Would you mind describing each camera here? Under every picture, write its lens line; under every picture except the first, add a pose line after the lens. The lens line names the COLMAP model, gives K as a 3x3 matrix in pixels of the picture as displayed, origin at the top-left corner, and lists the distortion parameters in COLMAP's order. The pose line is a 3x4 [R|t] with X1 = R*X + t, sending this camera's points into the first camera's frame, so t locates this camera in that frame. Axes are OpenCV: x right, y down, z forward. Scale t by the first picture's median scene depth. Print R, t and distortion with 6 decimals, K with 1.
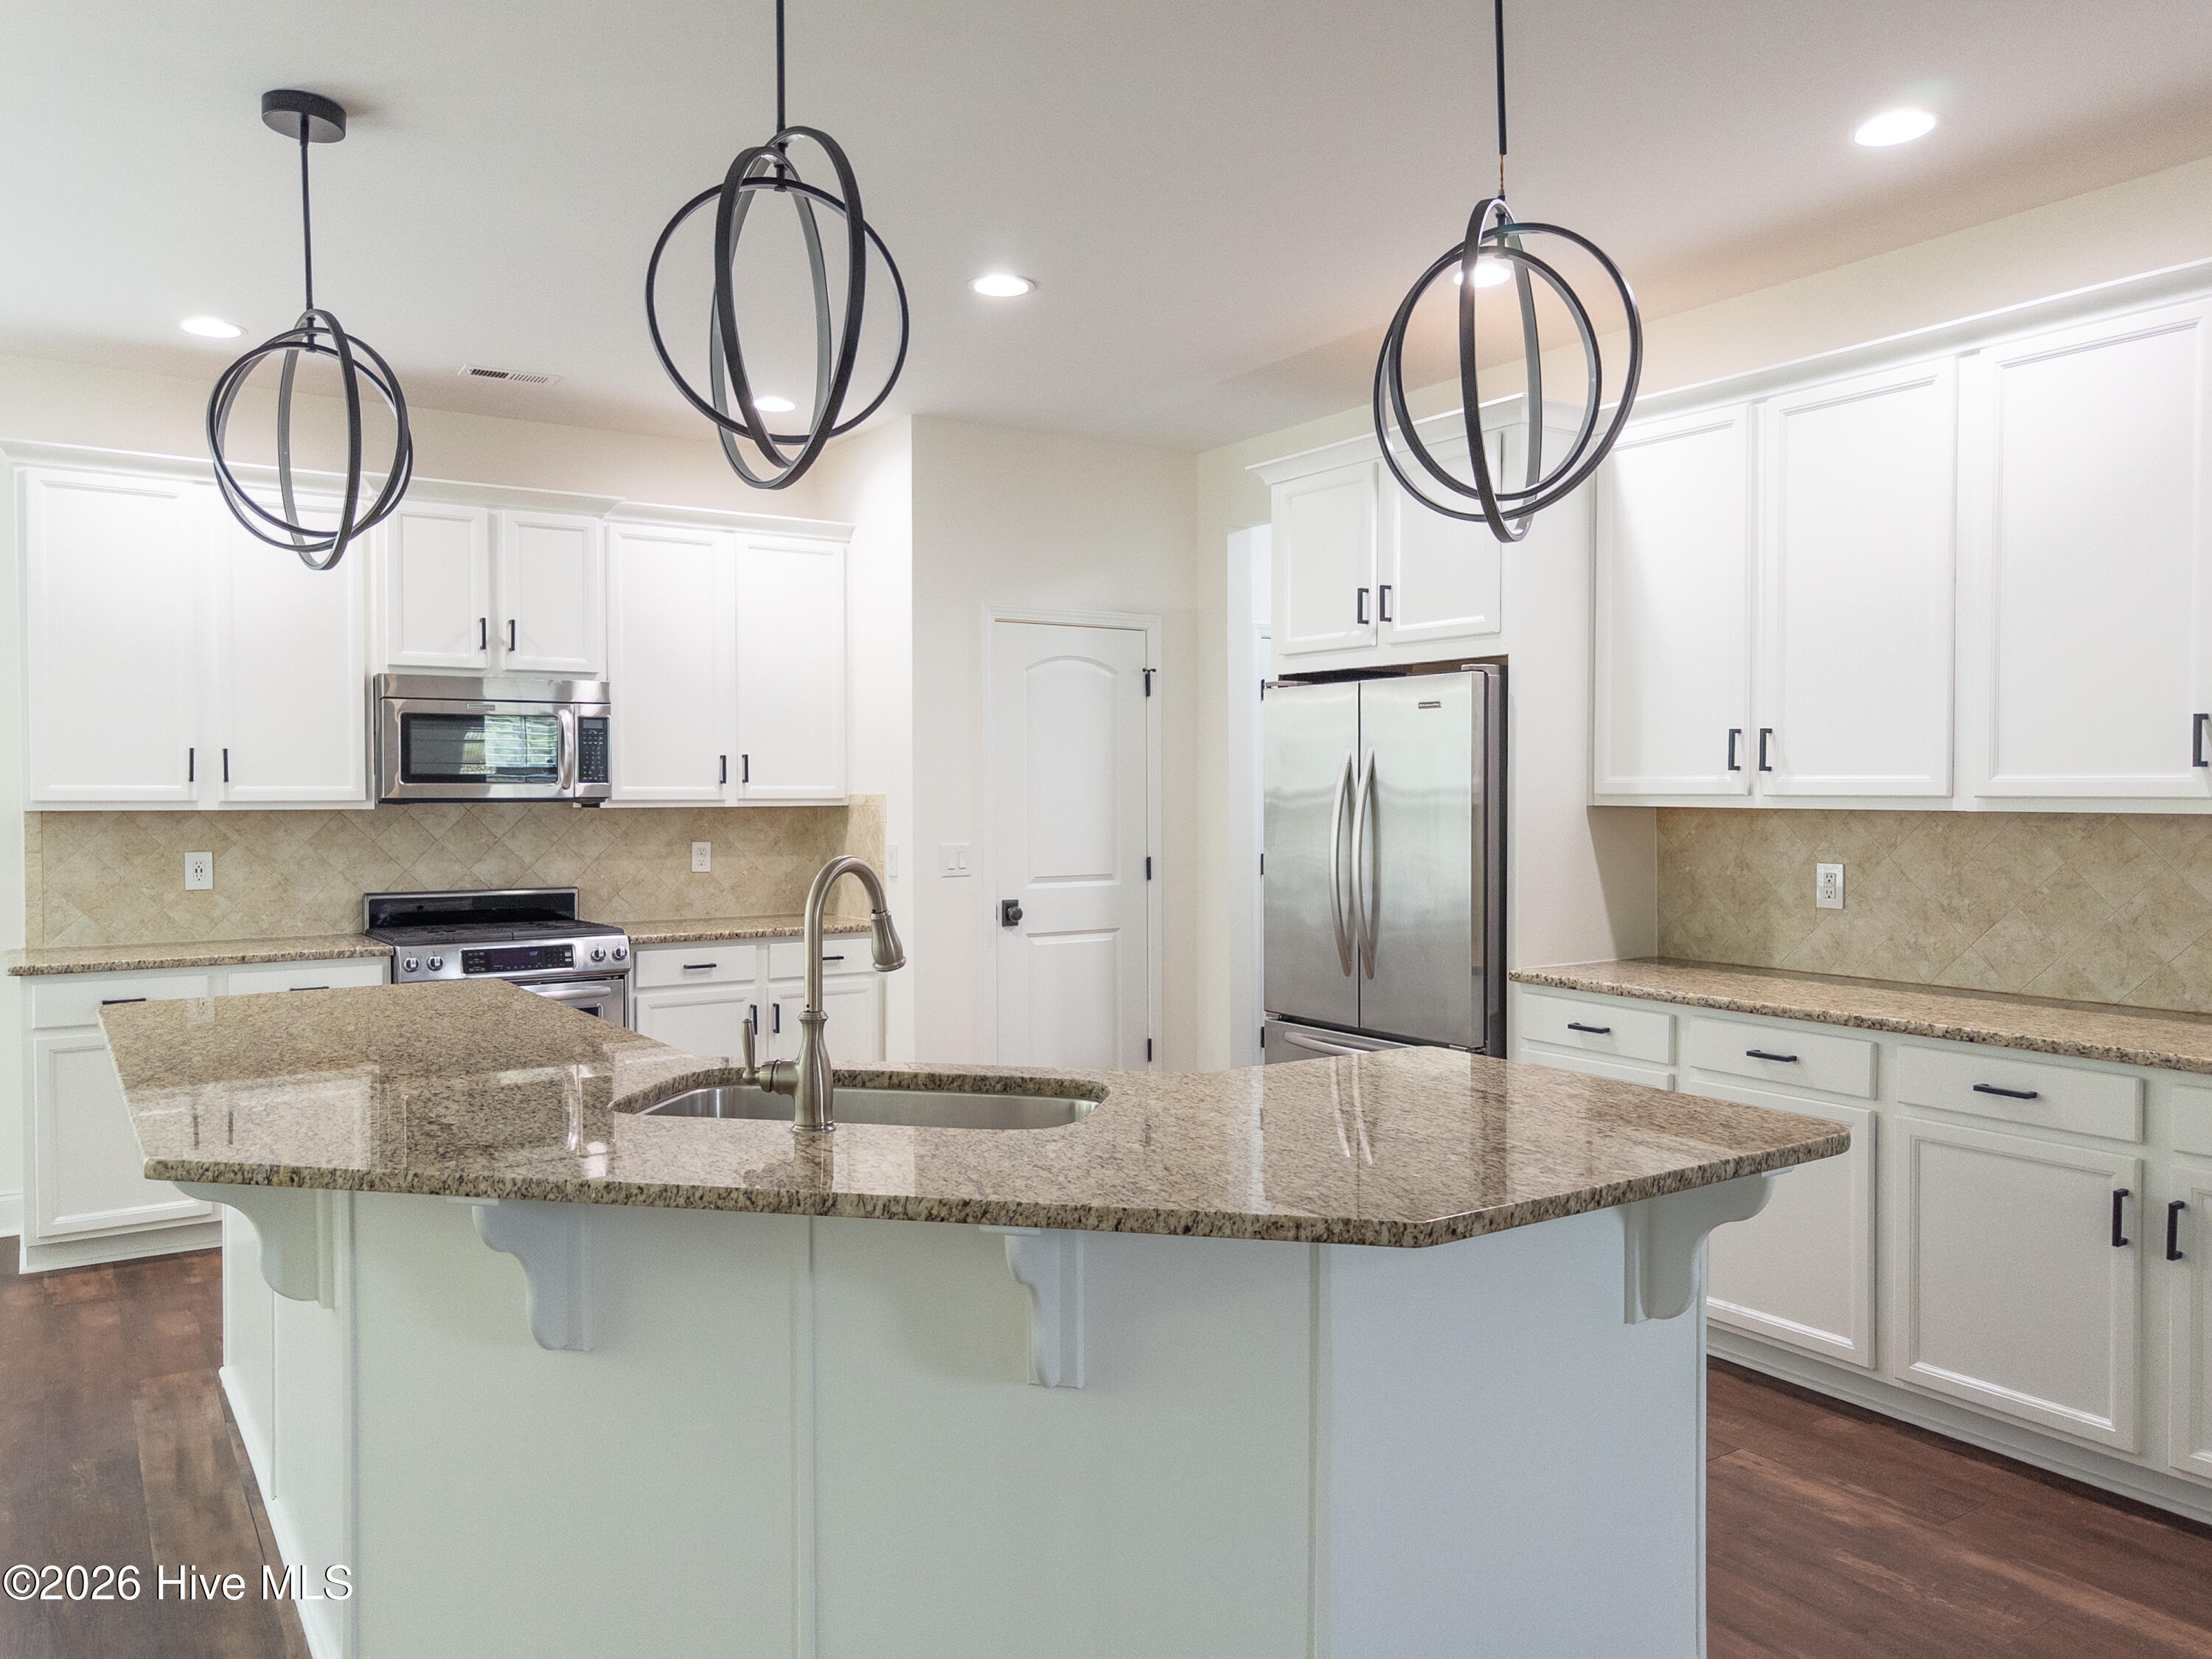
lens RADIAL K [[1616.1, 0, 1106.0], [0, 1616.1, 829.5], [0, 0, 1]] dist [0.018126, 0.005690]
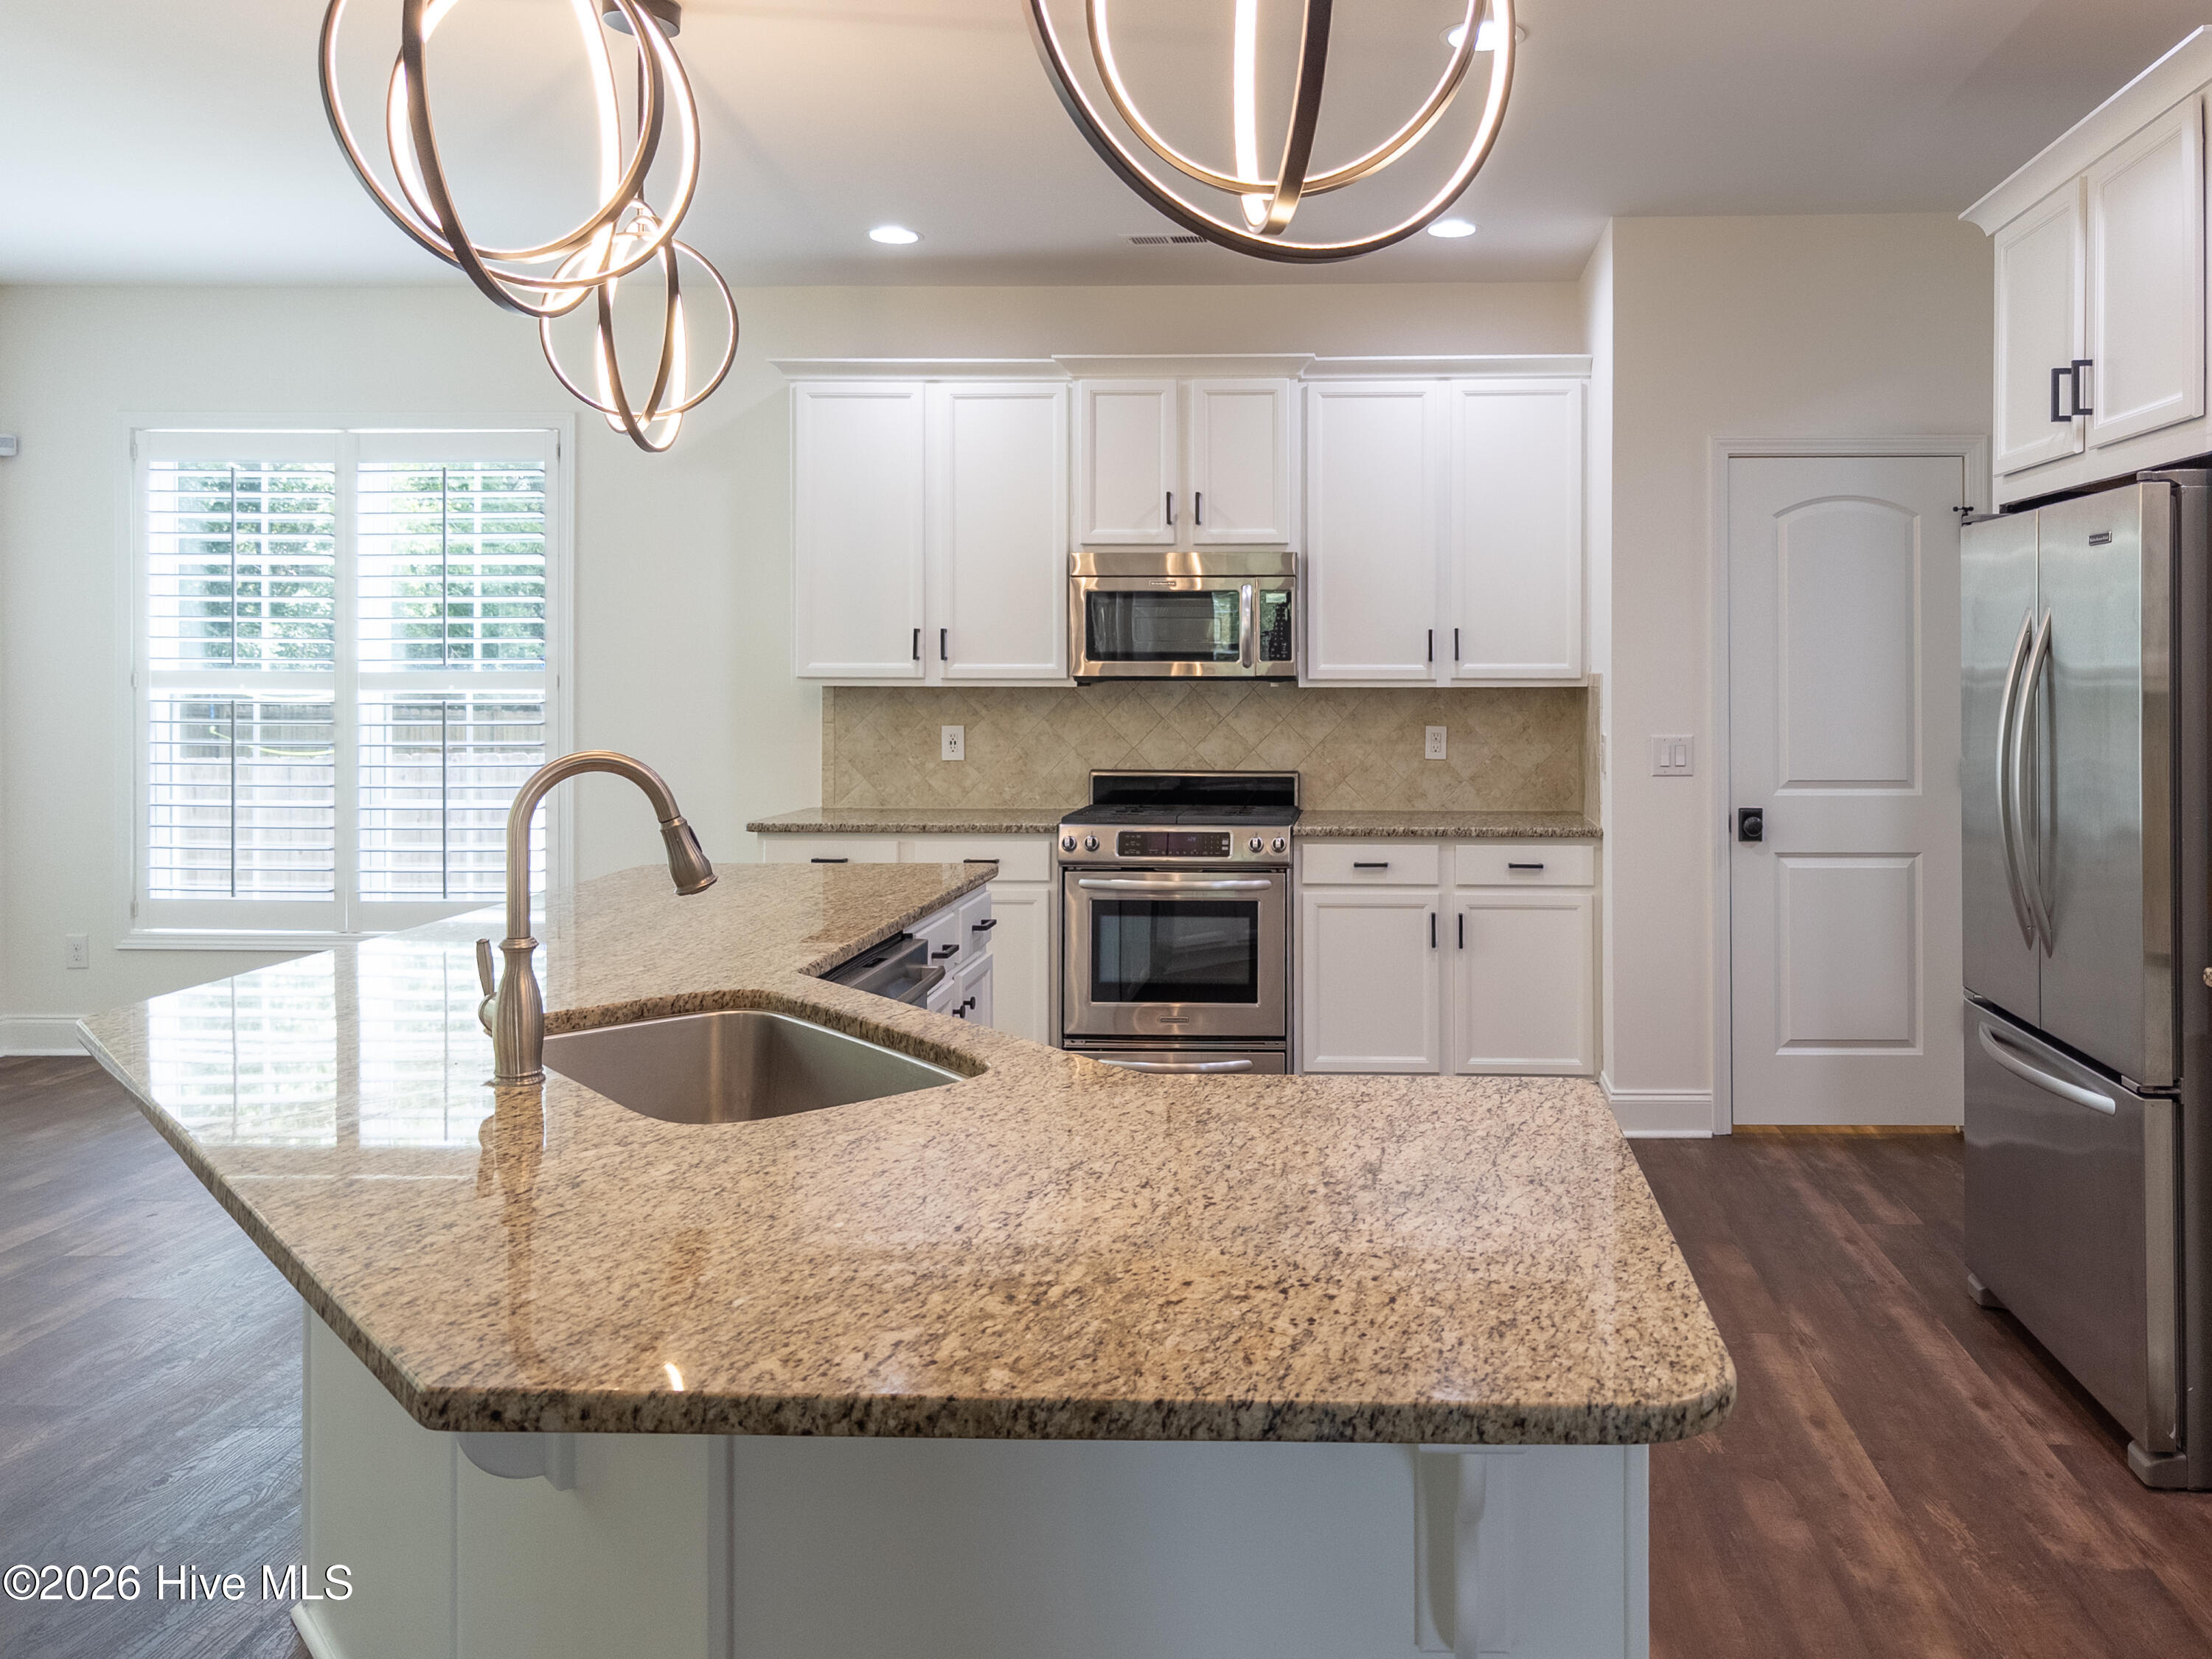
lens RADIAL K [[1689.7, 0, 1303.3], [0, 1689.7, 673.4], [0, 0, 1]] dist [0.000482, -0.000678]
pose [[0.808777, 0.003772, -0.588104, 0.345732], [-0.015884, 0.999755, -0.015432, -0.008454], [0.587901, 0.021823, 0.808638, 0.280695]]
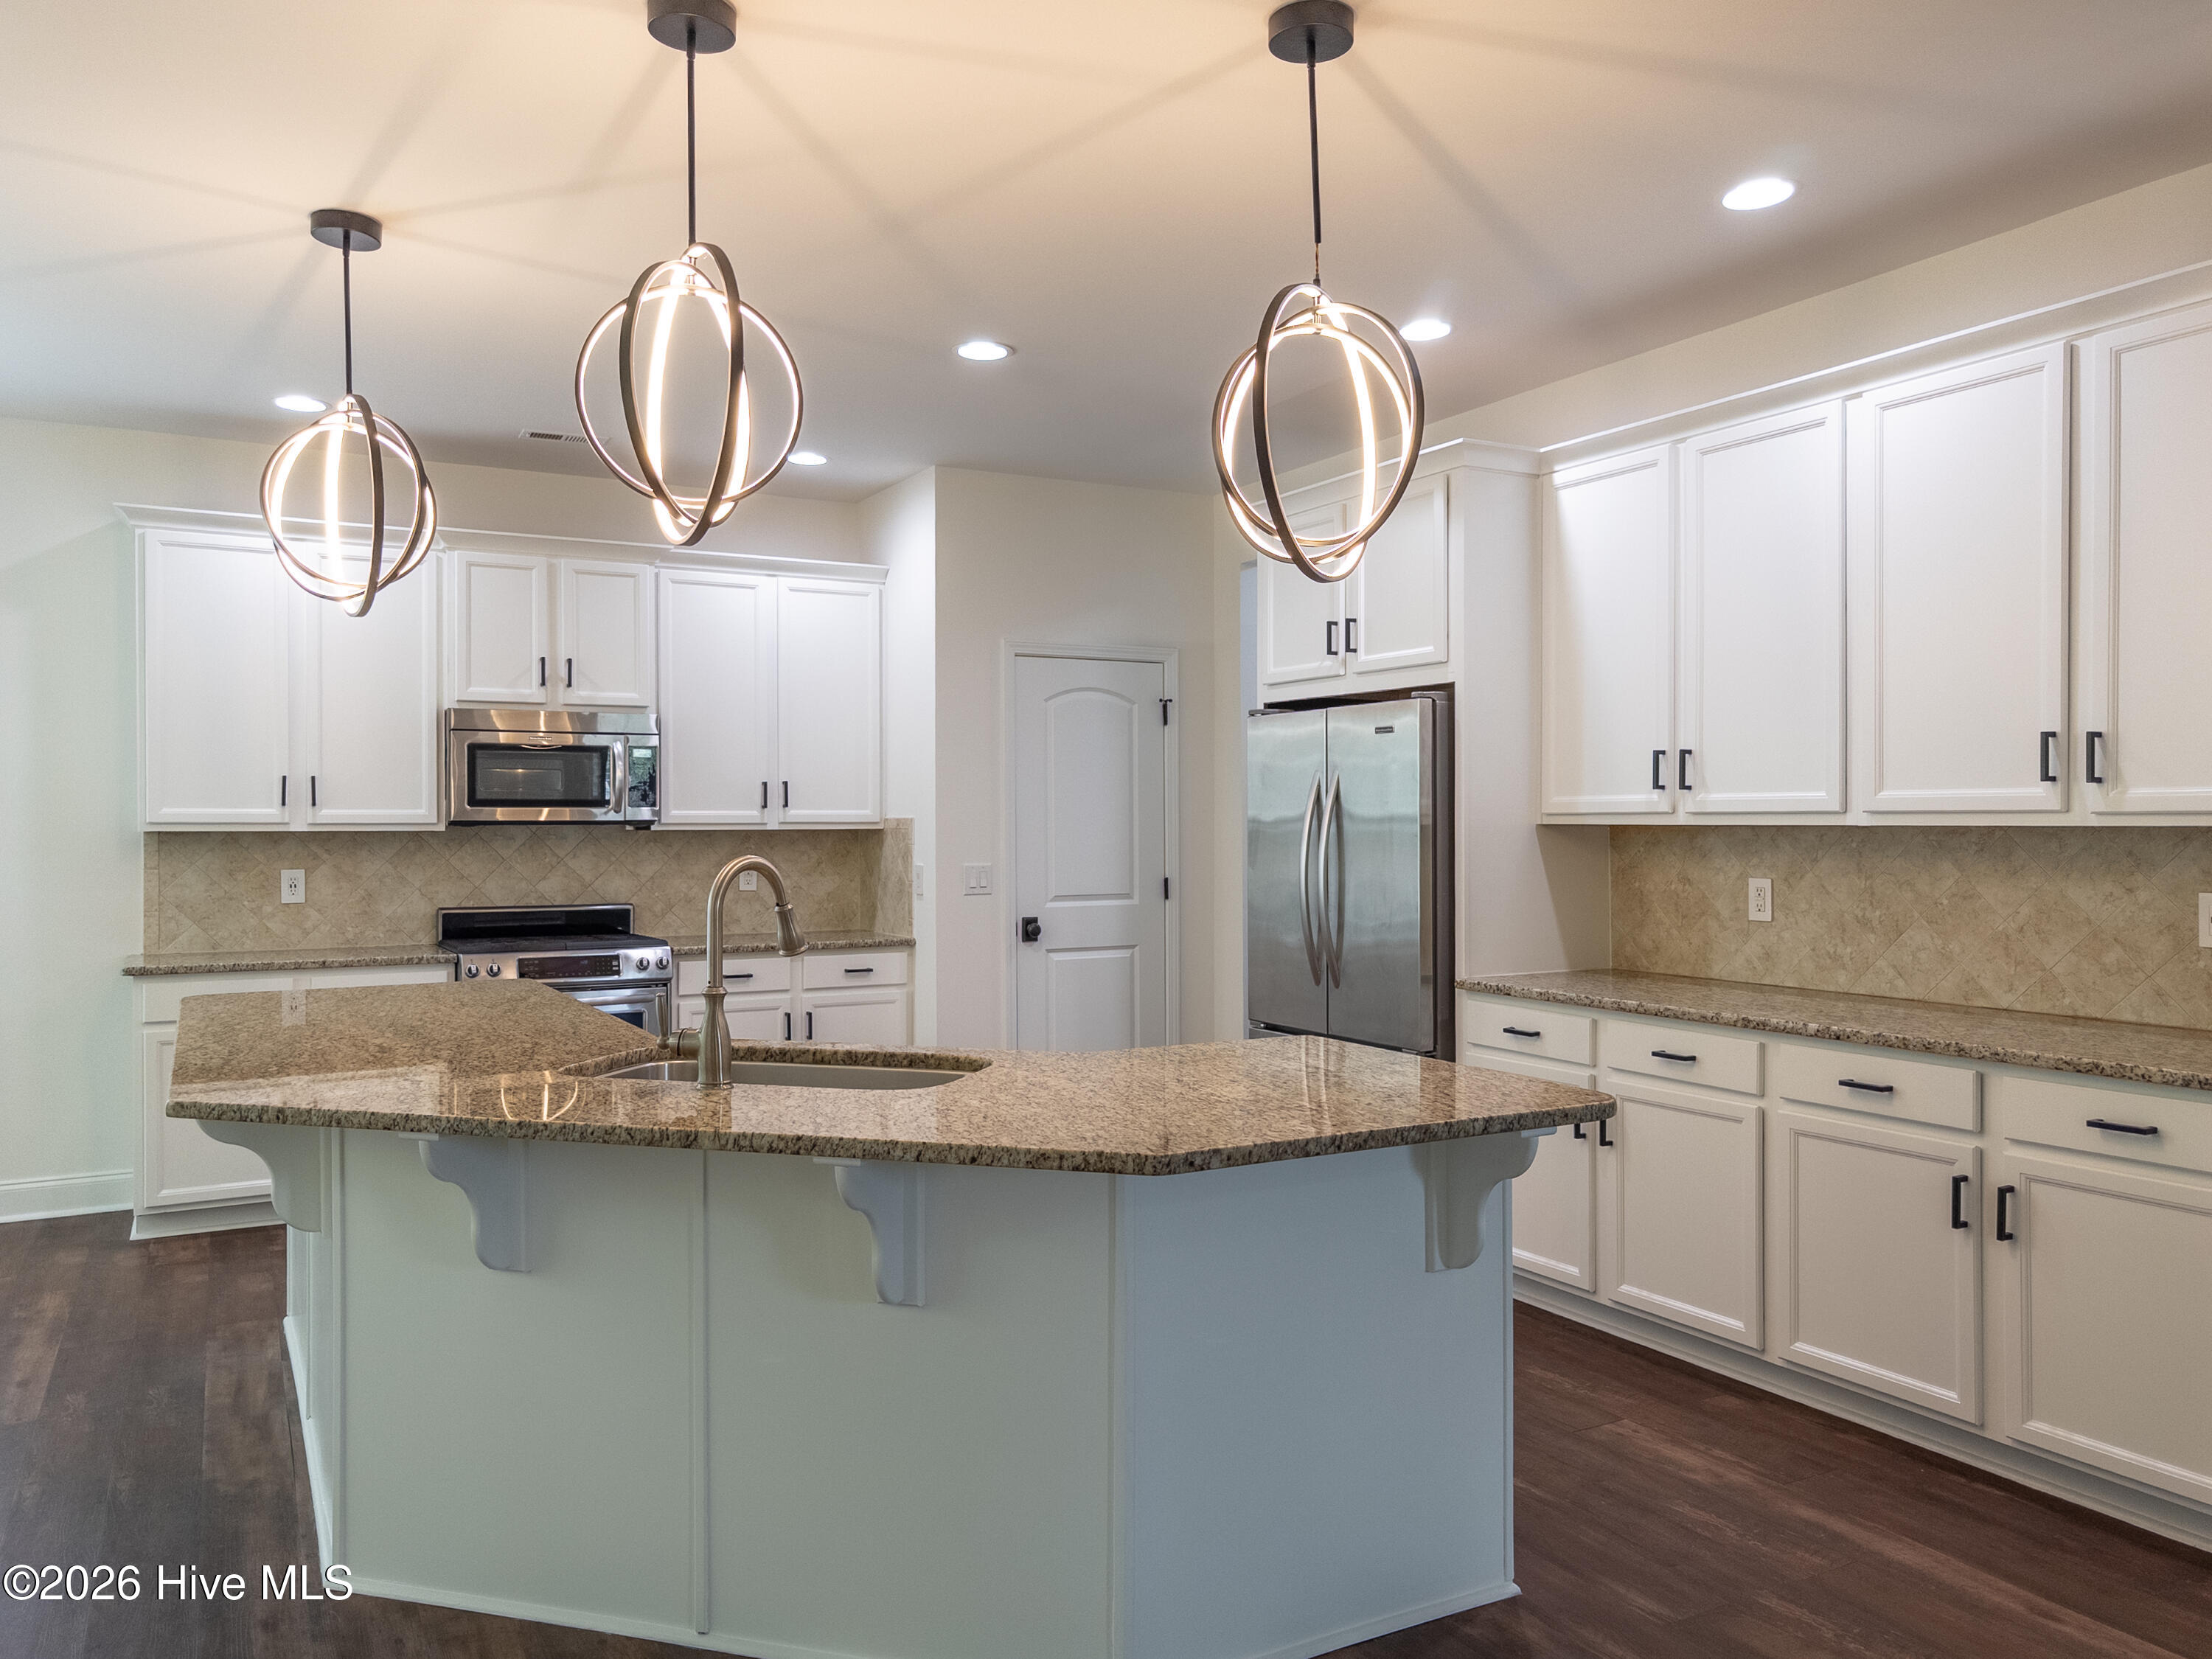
lens RADIAL K [[1621.9, 0, 1101.0], [0, 1621.9, 838.2], [0, 0, 1]] dist [0.022665, -0.004176]
pose [[0.996602, -0.000394, -0.082372, 0.104140], [-0.000927, 0.999872, -0.015999, 0.011920], [0.082368, 0.016021, 0.996473, -0.082900]]
